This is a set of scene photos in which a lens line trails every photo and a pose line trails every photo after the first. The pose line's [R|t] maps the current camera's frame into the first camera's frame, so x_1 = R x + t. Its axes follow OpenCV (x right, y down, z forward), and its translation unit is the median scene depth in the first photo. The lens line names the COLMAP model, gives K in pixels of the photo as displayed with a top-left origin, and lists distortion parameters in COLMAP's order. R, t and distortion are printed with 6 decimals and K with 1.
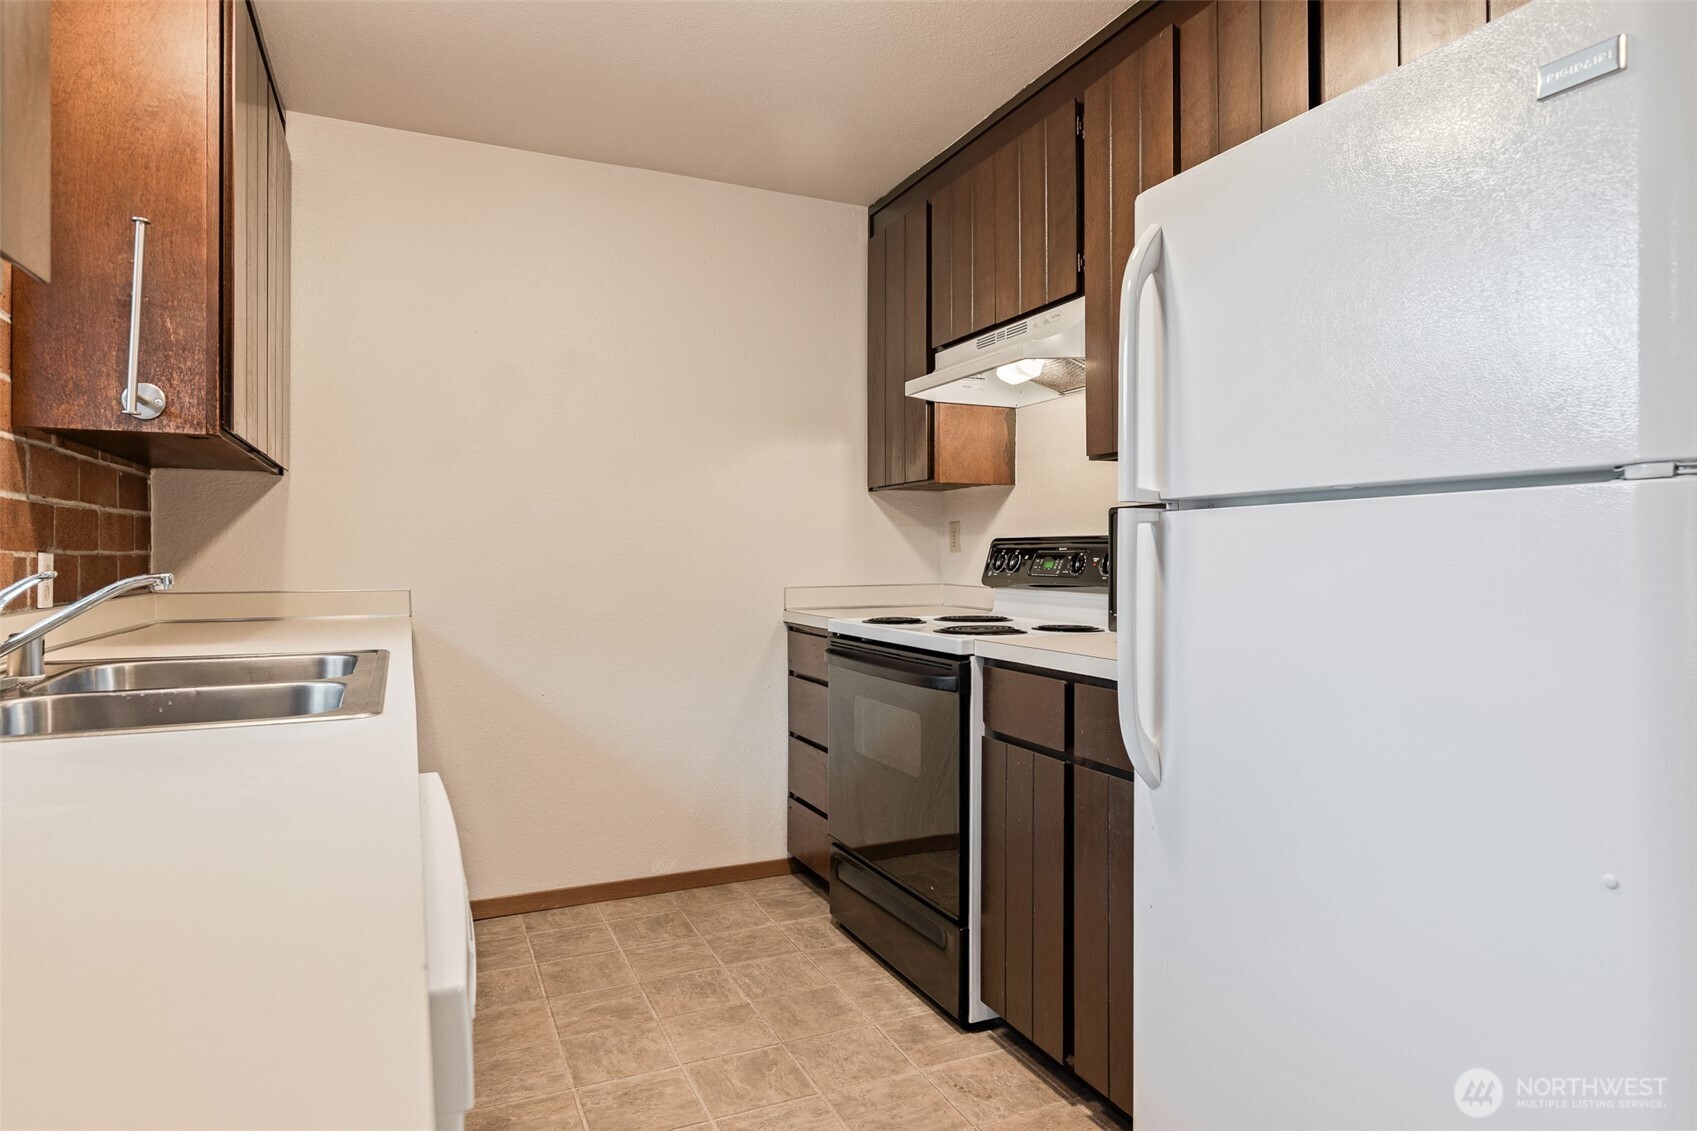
lens RADIAL K [[992.8, 0, 887.1], [0, 992.8, 557.1], [0, 0, 1]] dist [0.017207, 0.000476]
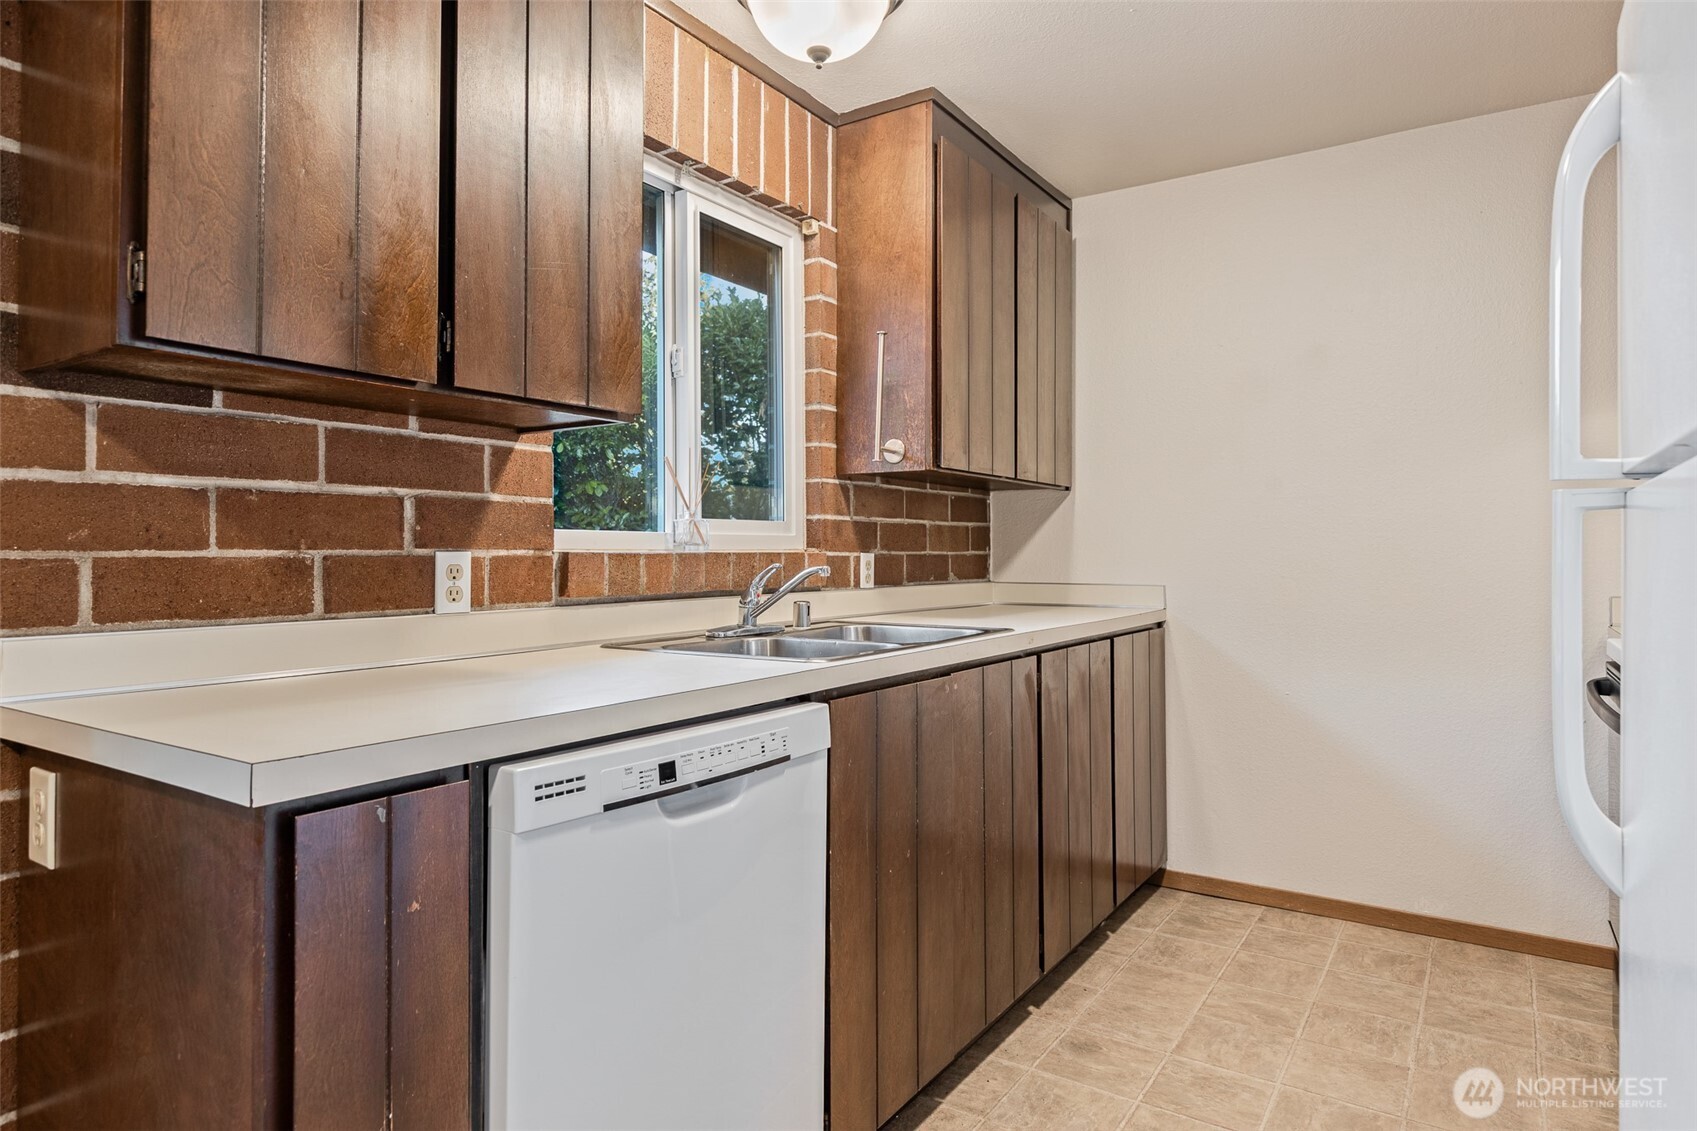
lens RADIAL K [[992.8, 0, 837.9], [0, 992.8, 547.3], [0, 0, 1]] dist [0.017207, 0.000476]
pose [[0.533472, -0.006453, -0.845793, 0.309098], [-0.001501, 0.999962, -0.008576, 0.000161], [0.845817, 0.005844, 0.533442, 0.096456]]
